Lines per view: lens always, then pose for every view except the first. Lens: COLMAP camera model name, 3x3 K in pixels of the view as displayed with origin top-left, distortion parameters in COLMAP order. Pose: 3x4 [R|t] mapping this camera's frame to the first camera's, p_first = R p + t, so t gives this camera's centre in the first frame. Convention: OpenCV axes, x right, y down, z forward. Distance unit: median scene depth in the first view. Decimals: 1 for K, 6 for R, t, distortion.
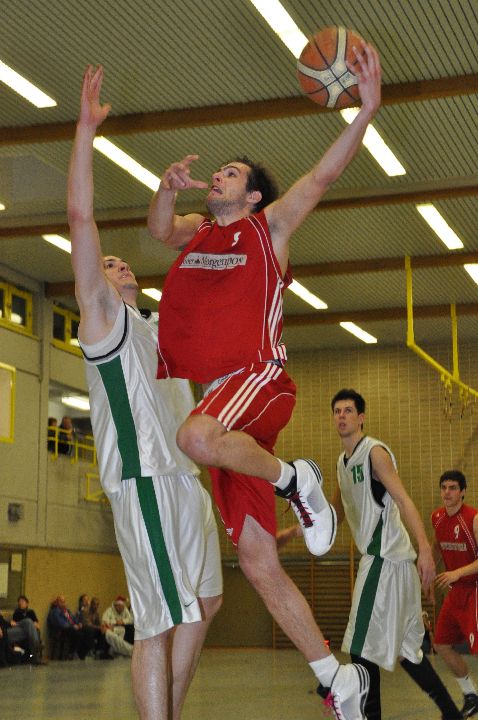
lens RADIAL K [[1589.6, 0, 242.3], [0, 1589.6, 362.1], [0, 0, 1]] dist [0.538492, 0.000000]
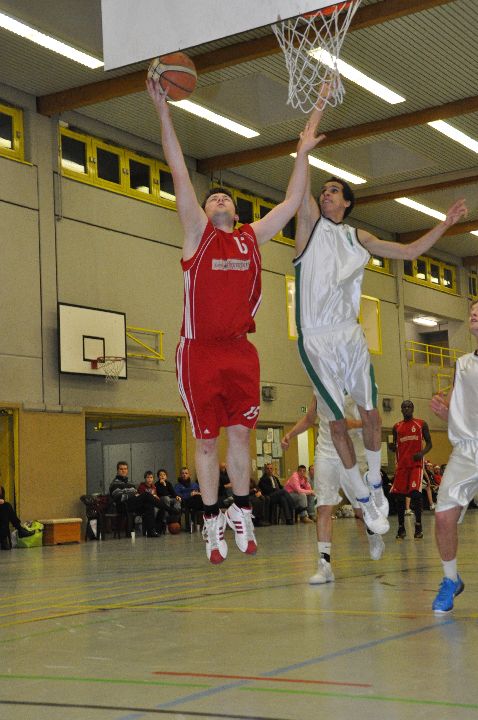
lens RADIAL K [[1183.6, 0, 247.4], [0, 1183.6, 362.7], [0, 0, 1]] dist [0.306926, 0.000000]
pose [[0.965864, -0.059713, -0.252074, 0.035701], [0.074159, 0.996081, 0.048195, 0.017806], [0.248208, -0.065244, 0.966507, 0.112151]]
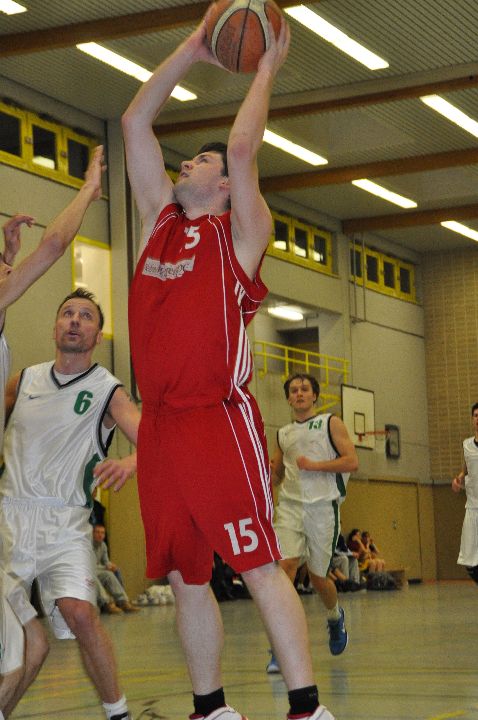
lens RADIAL K [[1797.7, 0, 239.1], [0, 1797.7, 359.9], [0, 0, 1]] dist [0.760531, 0.000000]
pose [[0.991258, -0.039630, -0.125846, -0.002624], [0.046397, 0.997605, 0.051303, -0.001330], [0.123512, -0.056694, 0.990722, -0.008213]]
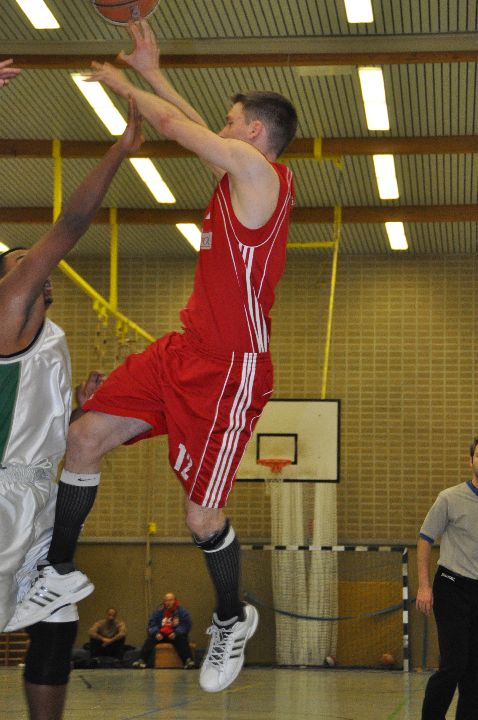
lens RADIAL K [[2211.0, 0, 238.0], [0, 2211.0, 360.2], [0, 0, 1]] dist [0.924037, 0.000000]
pose [[0.980047, 0.043840, 0.193870, -0.013958], [-0.051651, 0.998037, 0.035413, -0.007117], [-0.191937, -0.044720, 0.980388, -0.044055]]
